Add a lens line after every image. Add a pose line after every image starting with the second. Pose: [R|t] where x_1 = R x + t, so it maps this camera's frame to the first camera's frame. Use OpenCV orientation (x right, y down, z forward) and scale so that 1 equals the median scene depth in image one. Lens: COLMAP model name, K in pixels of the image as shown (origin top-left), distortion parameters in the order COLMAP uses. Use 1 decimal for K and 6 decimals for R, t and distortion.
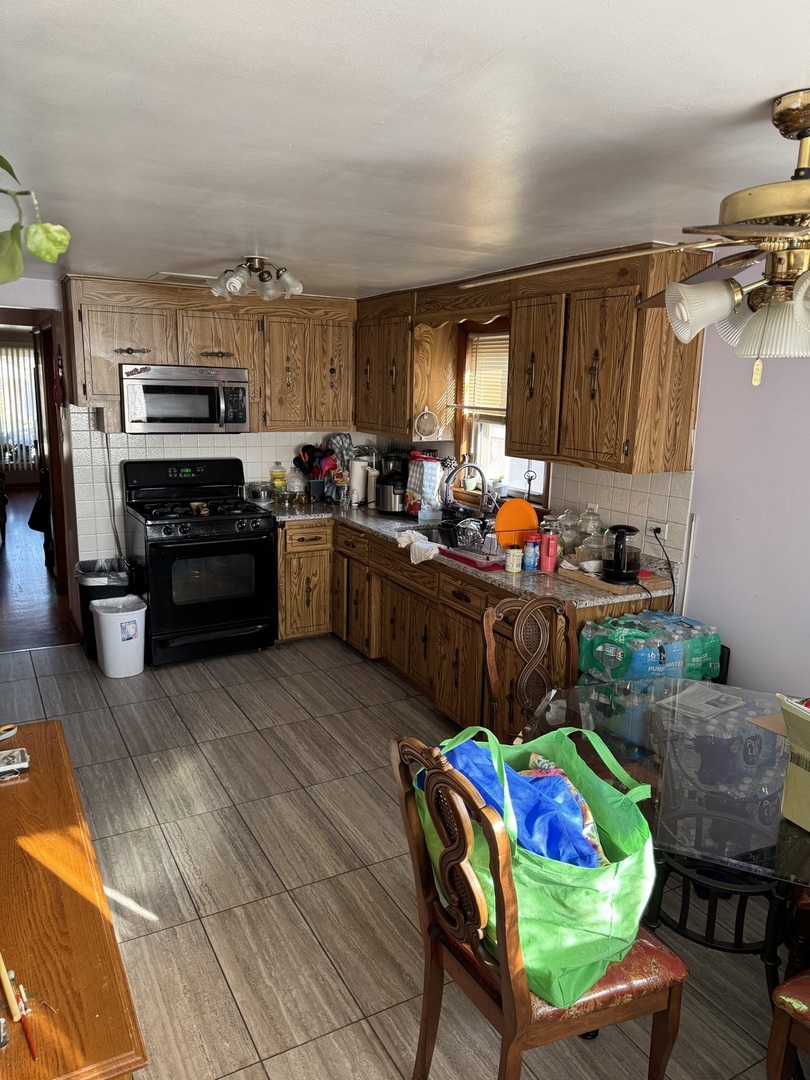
lens RADIAL K [[763.1, 0, 412.4], [0, 763.1, 534.3], [0, 0, 1]] dist [0.028196, -0.049383]
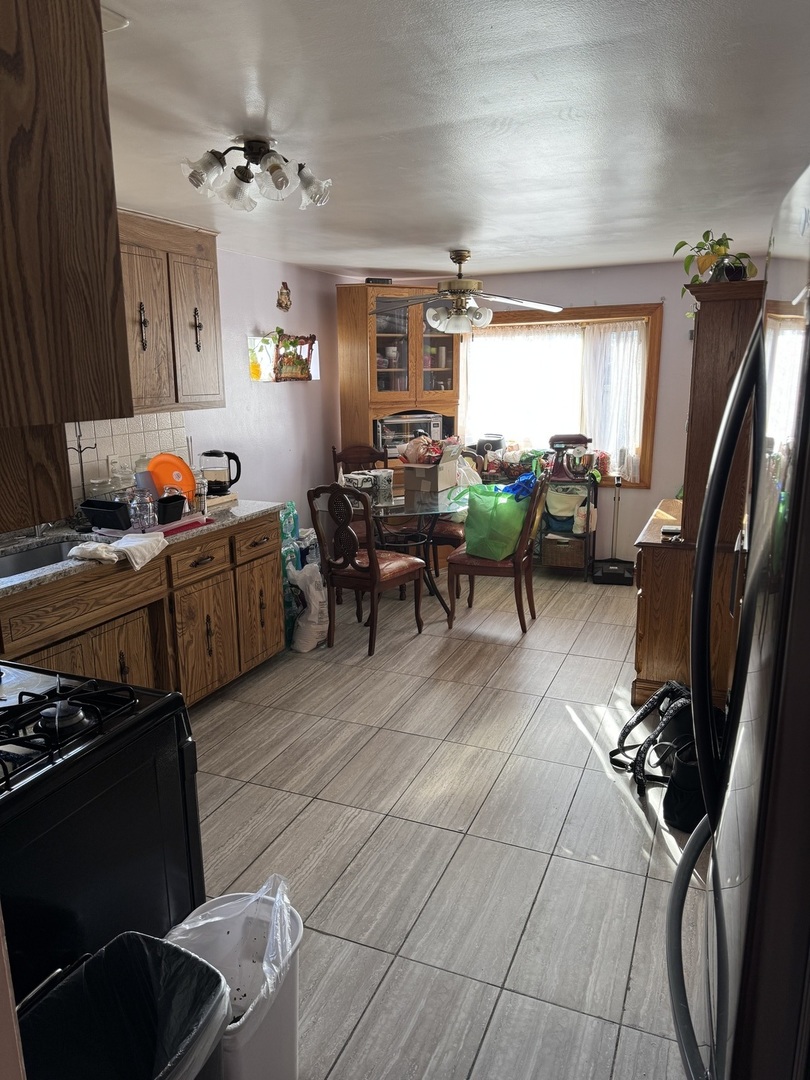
lens RADIAL K [[763.1, 0, 410.8], [0, 763.1, 544.8], [0, 0, 1]] dist [0.028196, -0.049383]
pose [[-0.618548, -0.200230, 0.759807, -0.859161], [0.145076, 0.921259, 0.360881, -0.256746], [-0.772238, 0.333452, -0.540794, 1.365045]]
